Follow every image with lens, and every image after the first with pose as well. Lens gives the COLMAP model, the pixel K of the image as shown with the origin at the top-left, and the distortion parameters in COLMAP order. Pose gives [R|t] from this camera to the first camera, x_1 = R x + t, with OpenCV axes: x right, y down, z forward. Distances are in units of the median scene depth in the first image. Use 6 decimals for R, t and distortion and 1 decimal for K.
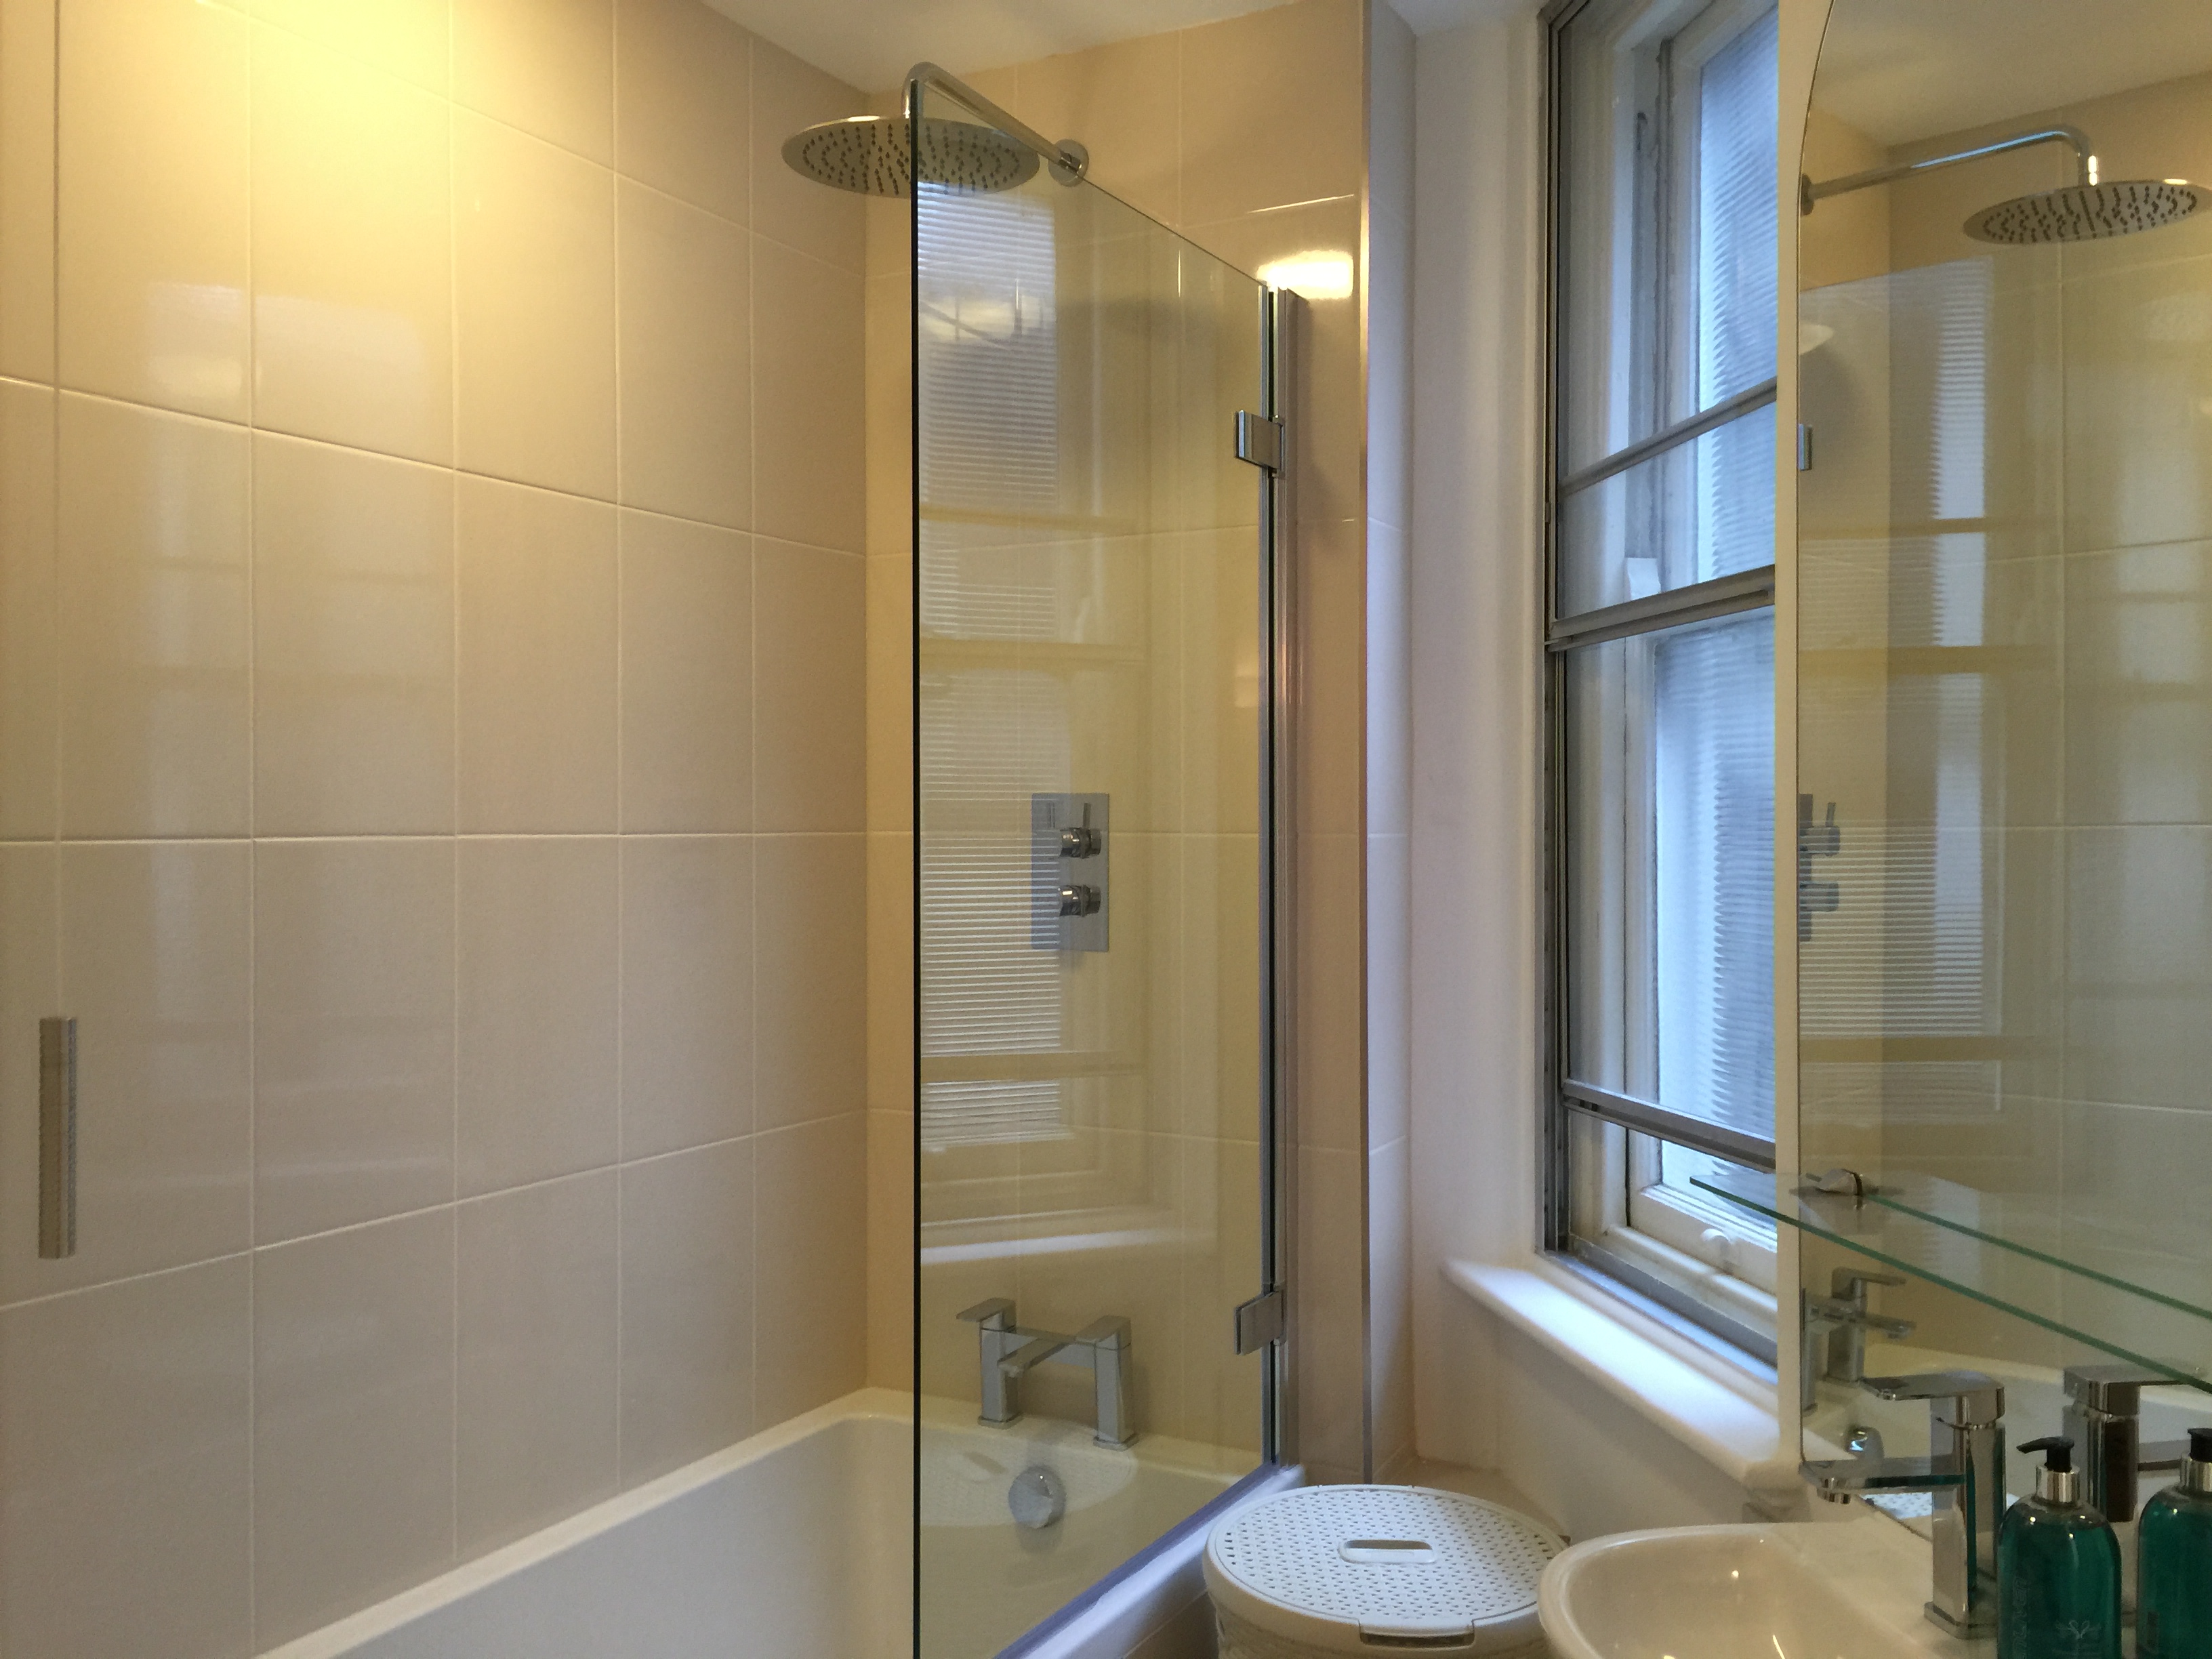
lens RADIAL K [[1857.4, 0, 1106.0], [0, 1857.4, 829.5], [0, 0, 1]] dist [0.075005, -0.125498]
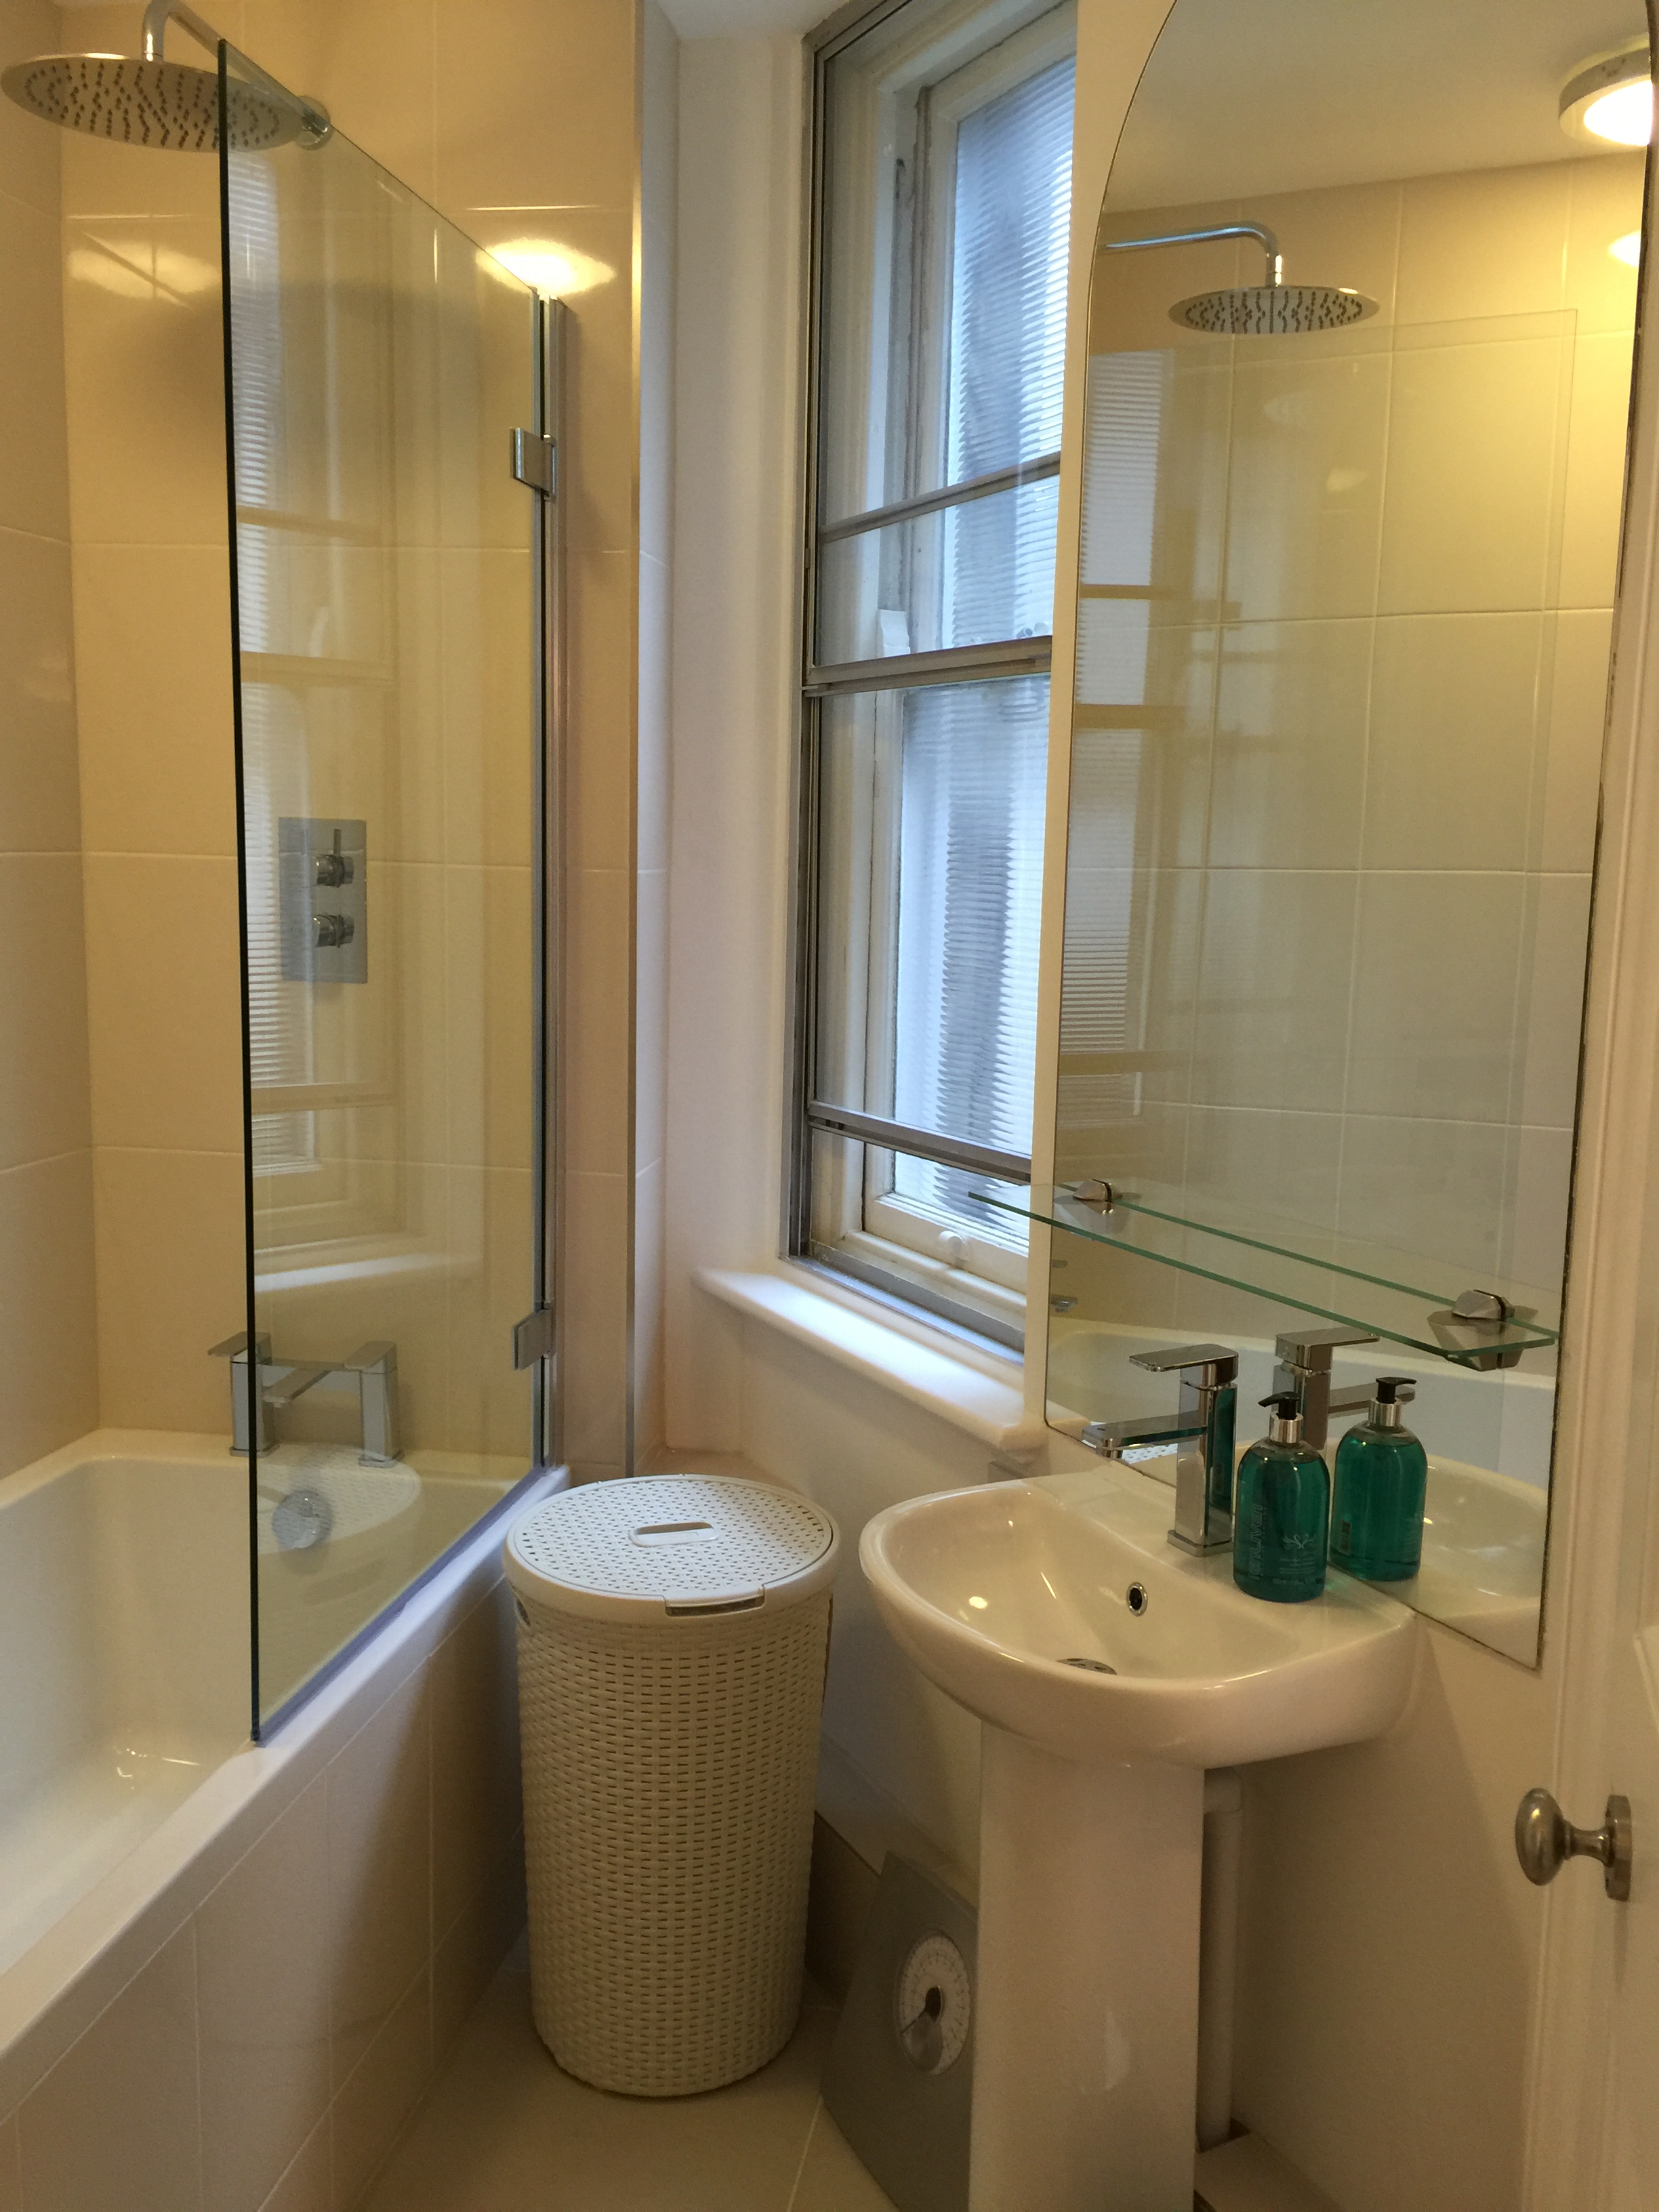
lens RADIAL K [[1857.4, 0, 829.5], [0, 1857.4, 1106.0], [0, 0, 1]] dist [0.075005, -0.125498]
pose [[0.944875, -0.025190, 0.326460, -0.097893], [-0.022399, 0.989728, 0.141195, -0.016313], [-0.326664, -0.140724, 0.934606, -0.012713]]
